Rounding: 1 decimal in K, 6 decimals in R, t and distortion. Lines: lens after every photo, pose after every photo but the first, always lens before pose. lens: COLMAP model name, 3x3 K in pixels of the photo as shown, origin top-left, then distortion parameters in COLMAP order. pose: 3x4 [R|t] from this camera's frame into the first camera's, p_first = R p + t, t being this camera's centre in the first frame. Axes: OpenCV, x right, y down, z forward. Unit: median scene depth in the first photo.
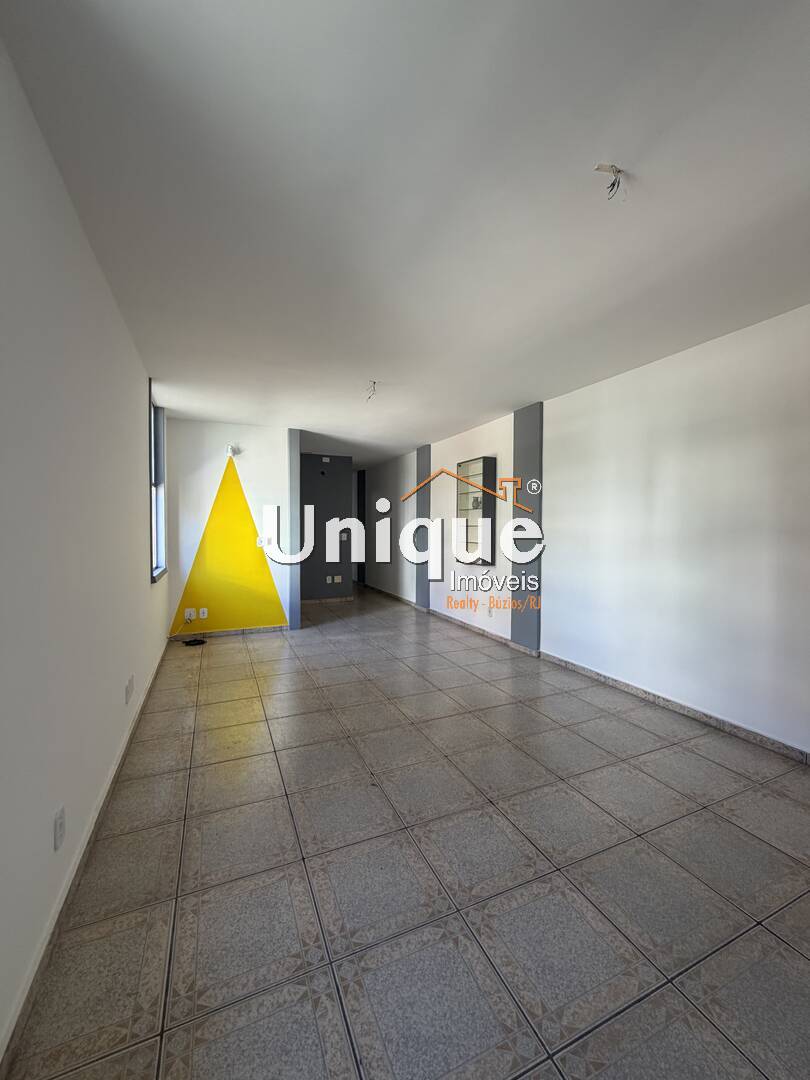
lens RADIAL K [[430.0, 0, 411.2], [0, 430.0, 536.5], [0, 0, 1]] dist [0.000703, 0.000289]
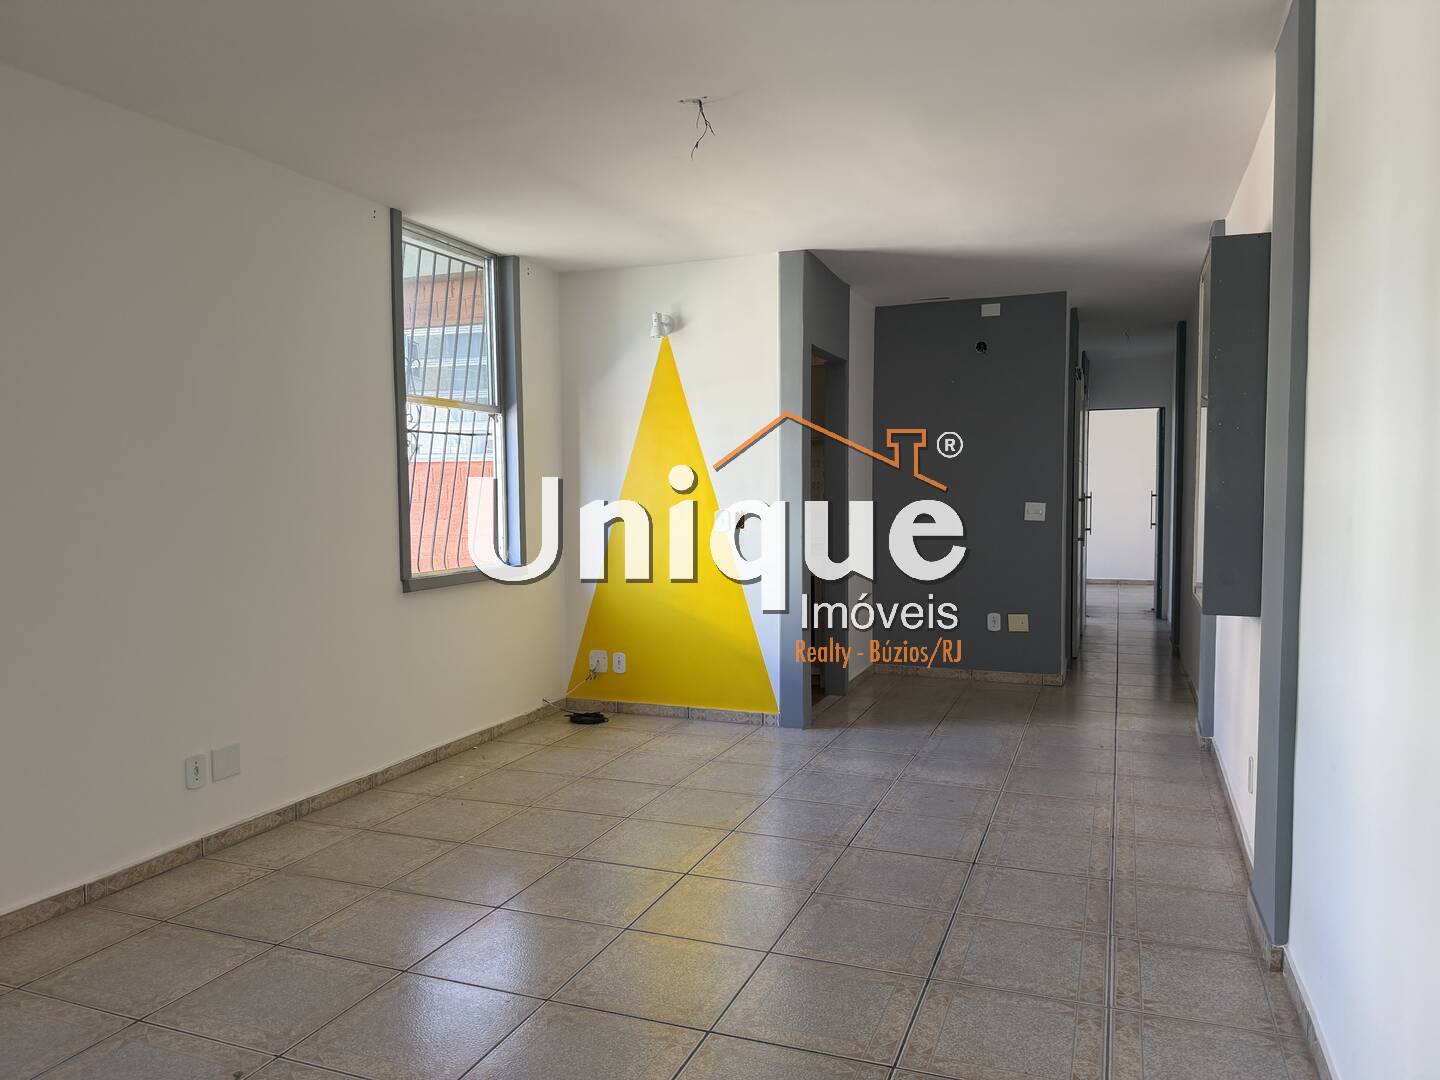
lens RADIAL K [[1015.6, 0, 734.3], [0, 1015.6, 535.3], [0, 0, 1]] dist [0.041778, -0.057015]
pose [[0.693565, 0.030460, -0.719749, 0.429390], [-0.010074, 0.999418, 0.032588, -0.006754], [0.720323, -0.015351, 0.693469, 0.281555]]
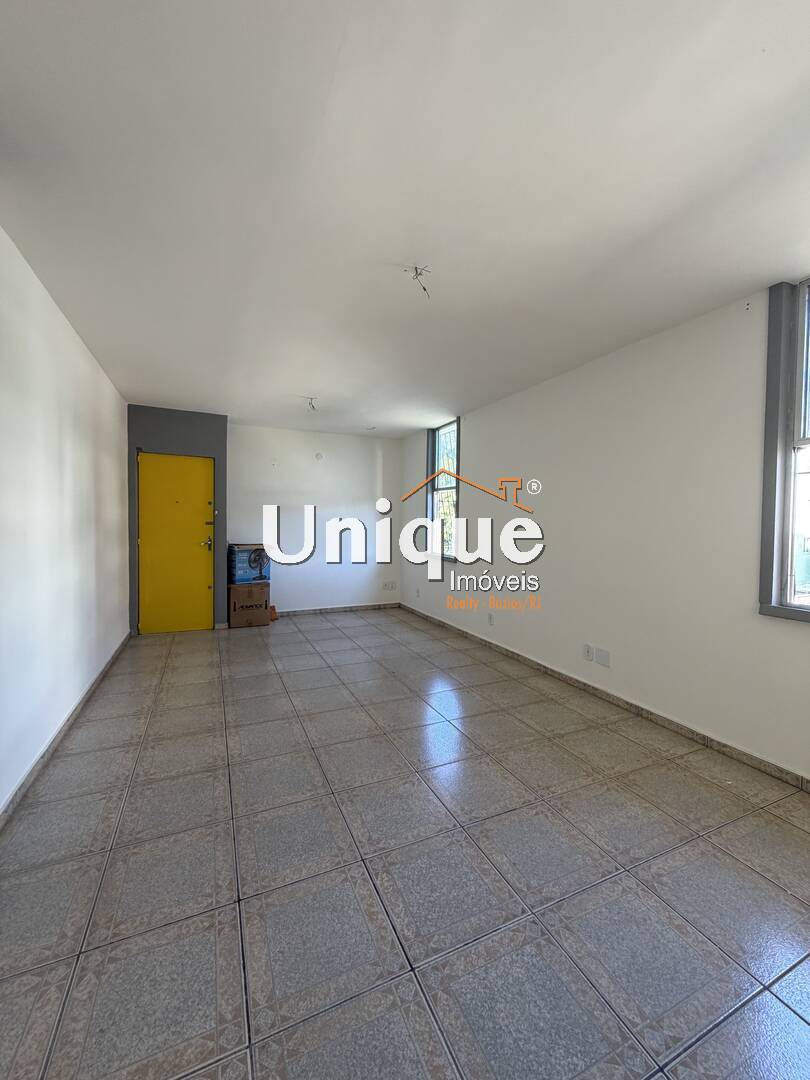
lens RADIAL K [[430.0, 0, 404.6], [0, 430.0, 540.9], [0, 0, 1]] dist [0.000703, 0.000289]
pose [[-0.999848, -0.009694, 0.014506, -0.061190], [-0.008690, 0.997664, 0.067756, -0.026985], [-0.015129, 0.067620, -0.997596, 1.143406]]
